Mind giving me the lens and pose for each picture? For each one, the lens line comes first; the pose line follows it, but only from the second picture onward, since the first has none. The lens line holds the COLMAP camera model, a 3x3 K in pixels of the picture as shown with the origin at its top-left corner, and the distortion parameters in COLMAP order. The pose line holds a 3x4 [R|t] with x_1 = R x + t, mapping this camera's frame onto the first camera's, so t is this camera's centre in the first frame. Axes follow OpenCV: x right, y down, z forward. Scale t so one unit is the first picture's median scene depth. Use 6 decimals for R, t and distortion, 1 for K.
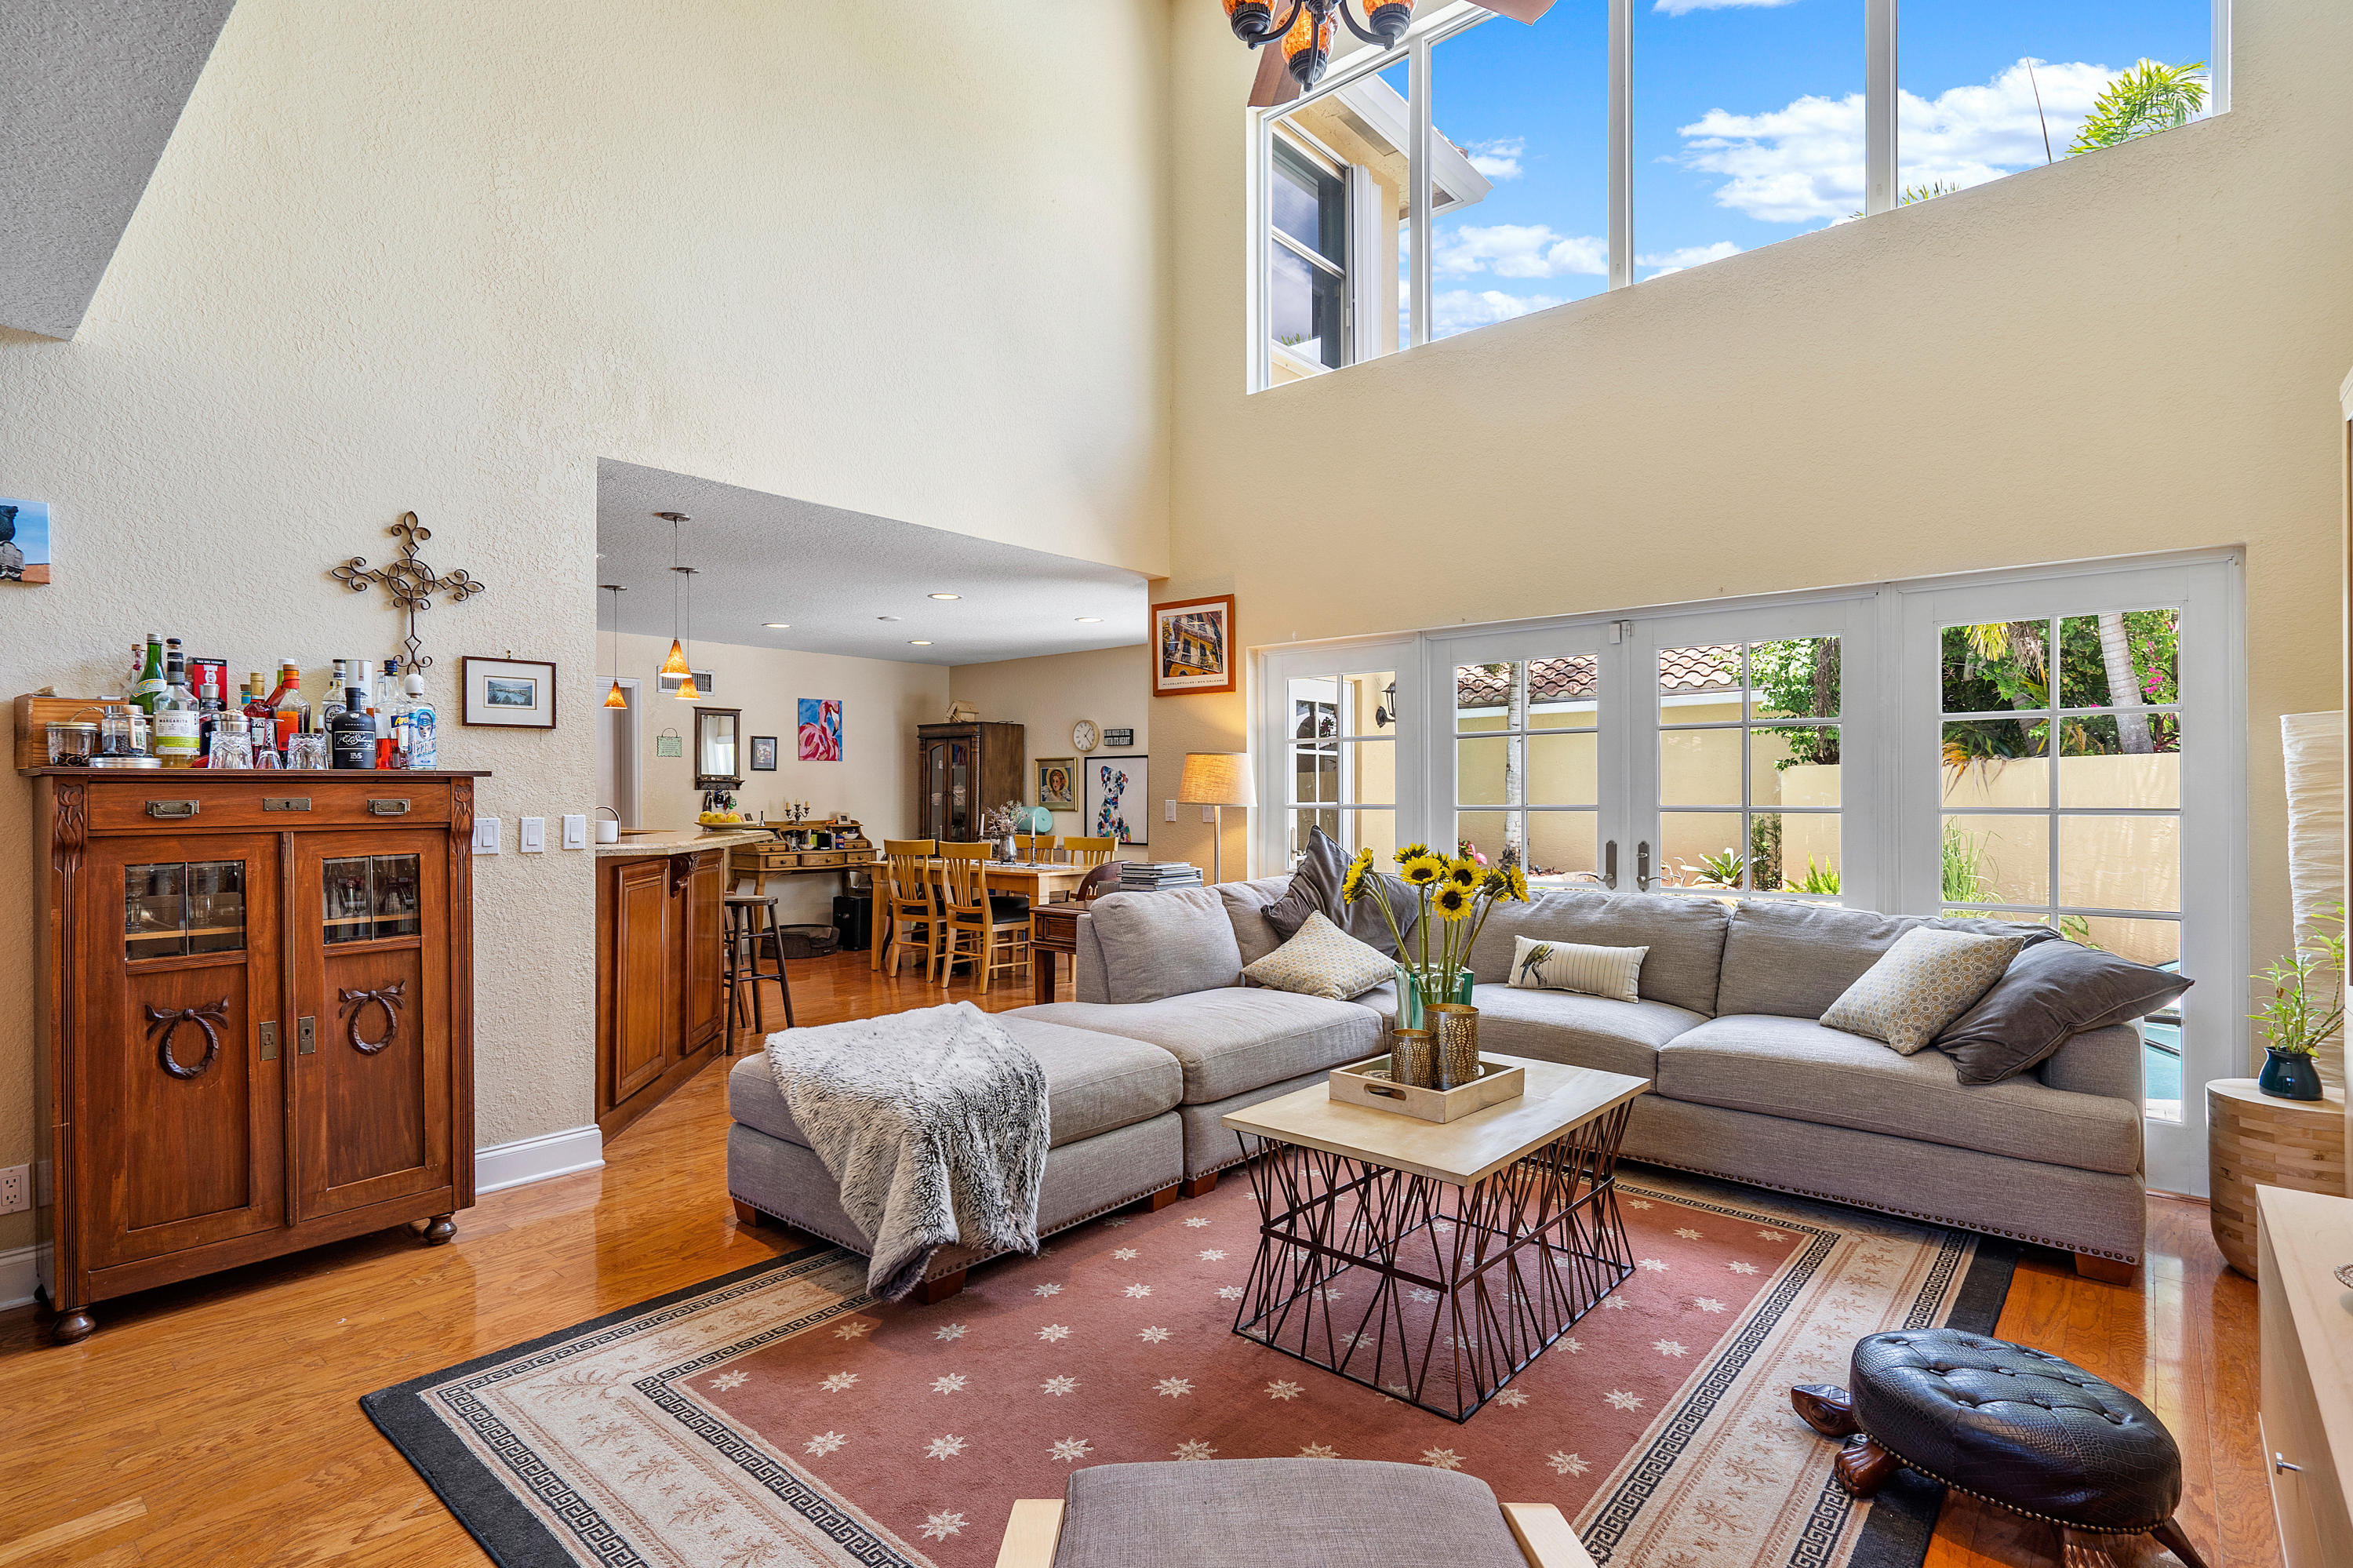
lens RADIAL K [[1092.3, 0, 1186.5], [0, 1092.3, 789.5], [0, 0, 1]] dist [-0.008536, -0.000001]
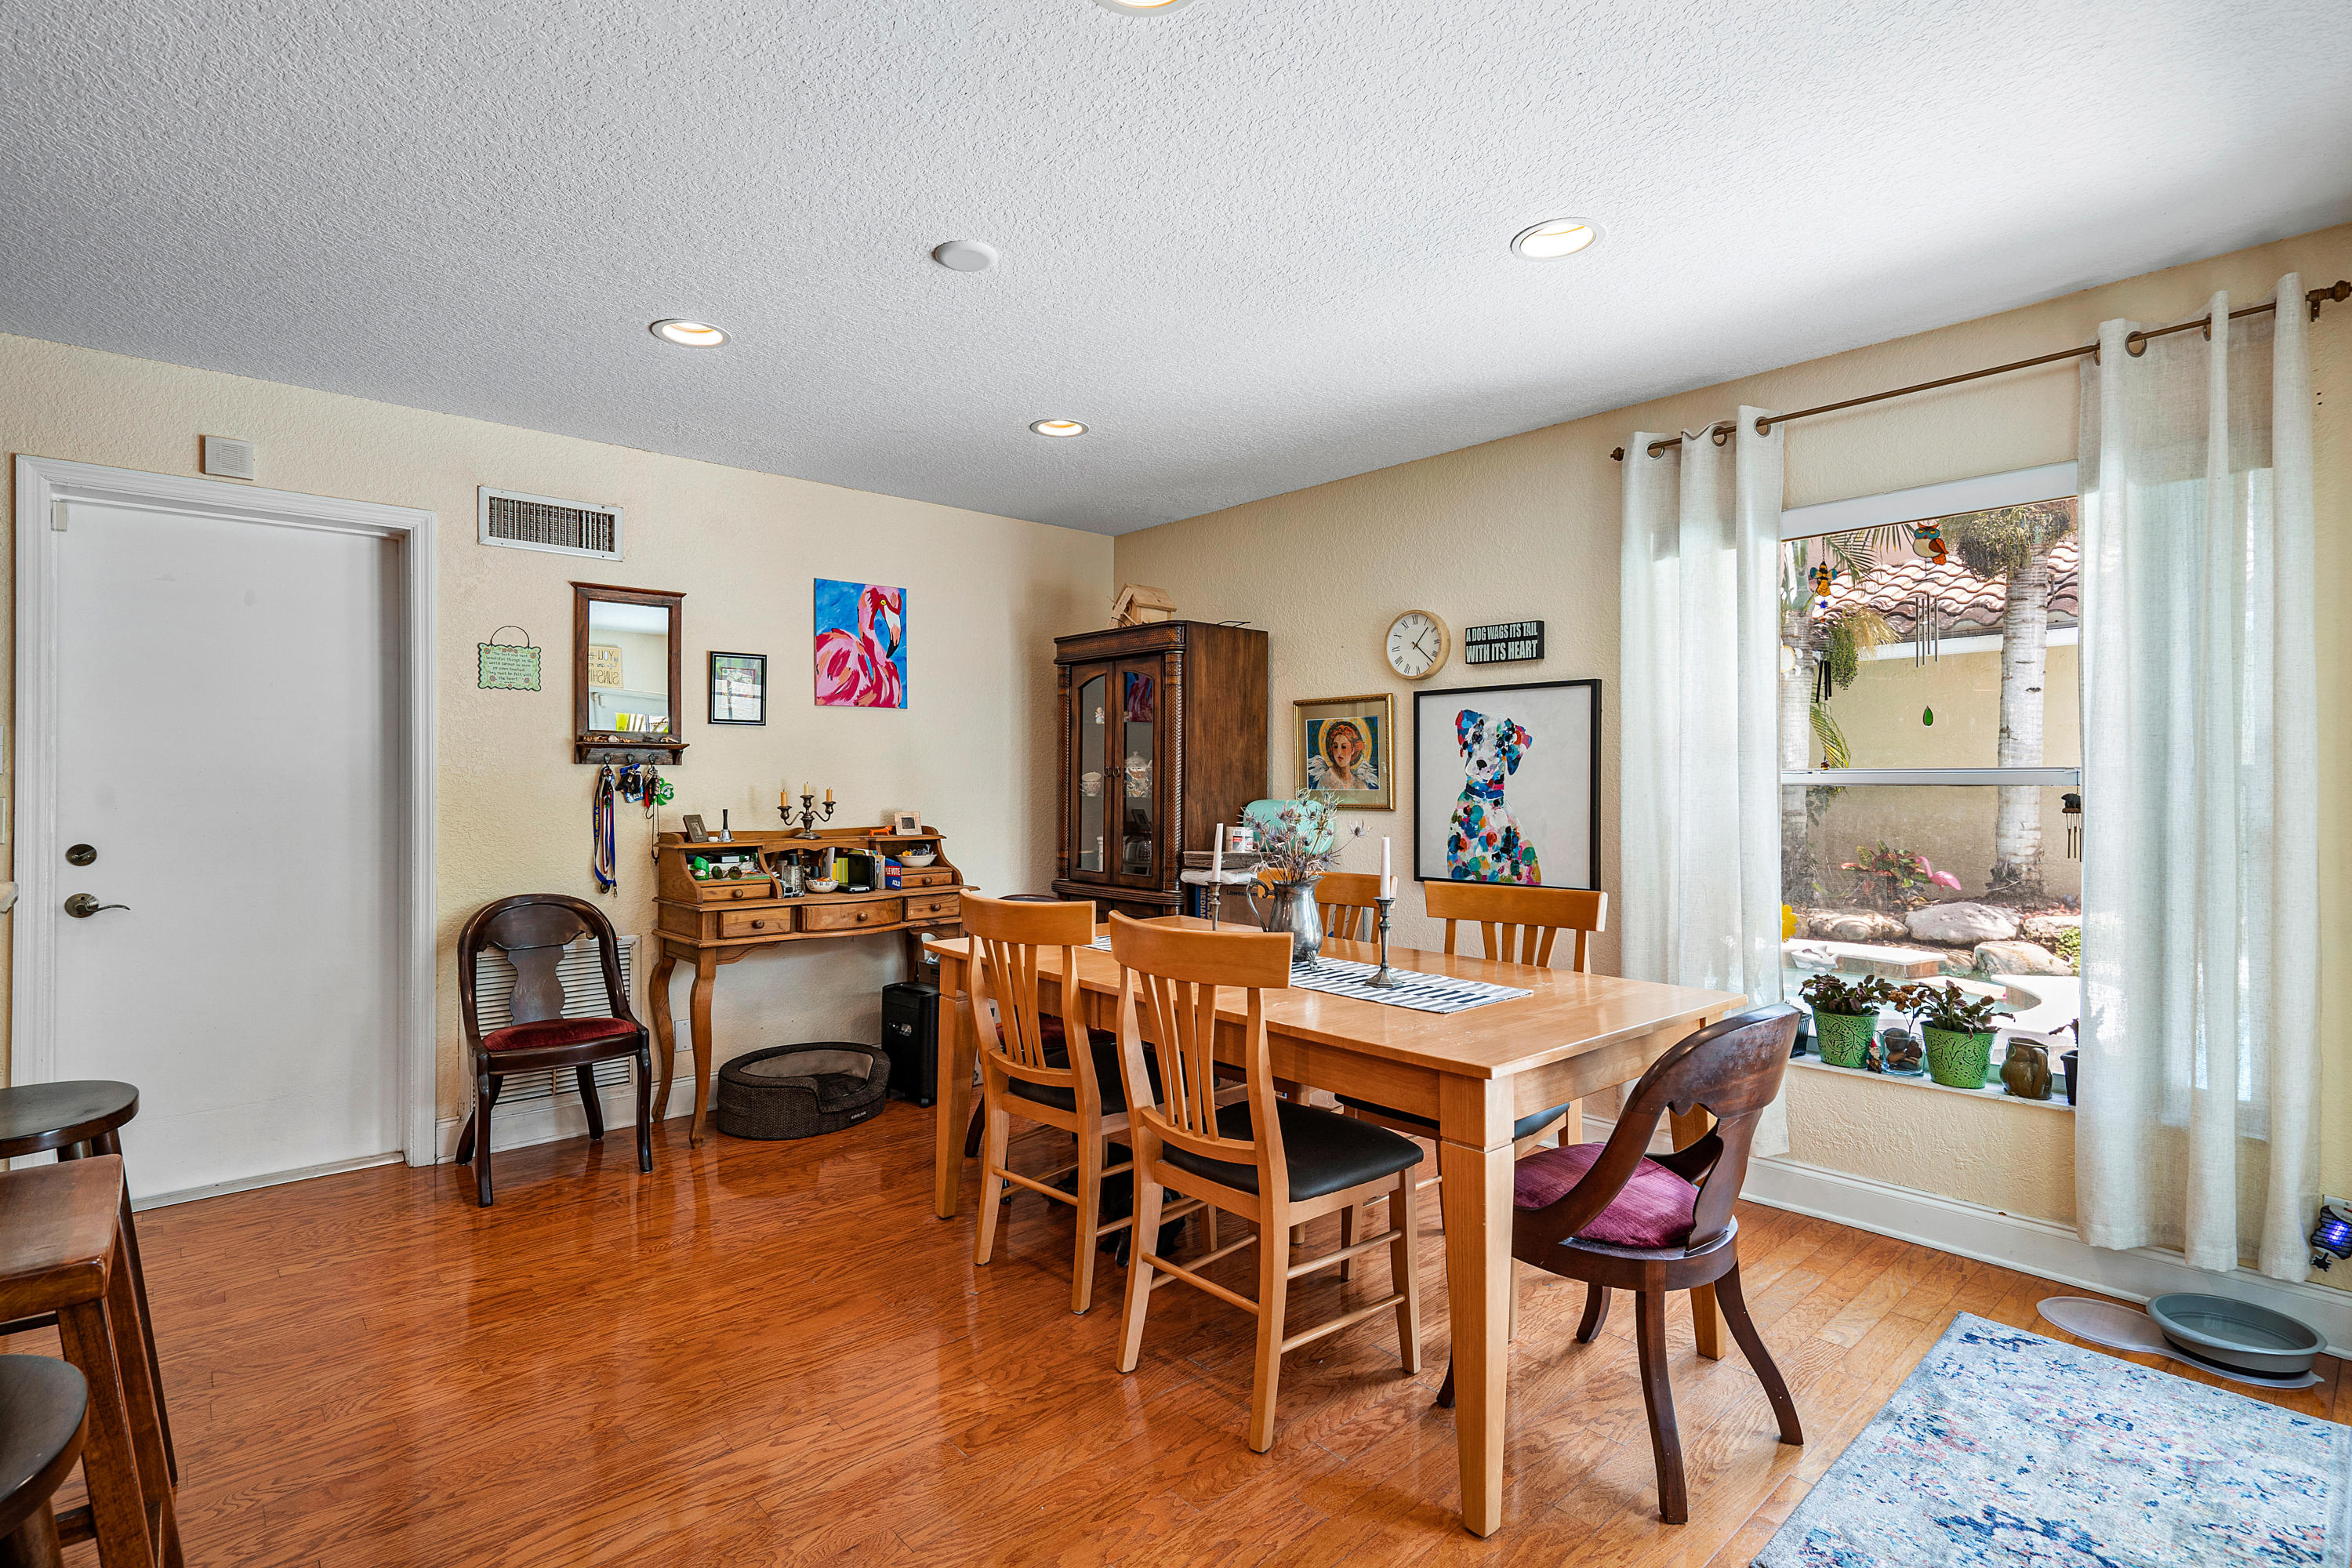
lens RADIAL K [[1091.8, 0, 1184.5], [0, 1091.8, 783.0], [0, 0, 1]] dist [-0.008536, -0.000001]
pose [[0.991506, 0.000080, -0.130063, -0.129951], [0.000347, 0.999995, 0.003262, 0.006758], [0.130062, -0.003280, 0.991500, 0.544502]]
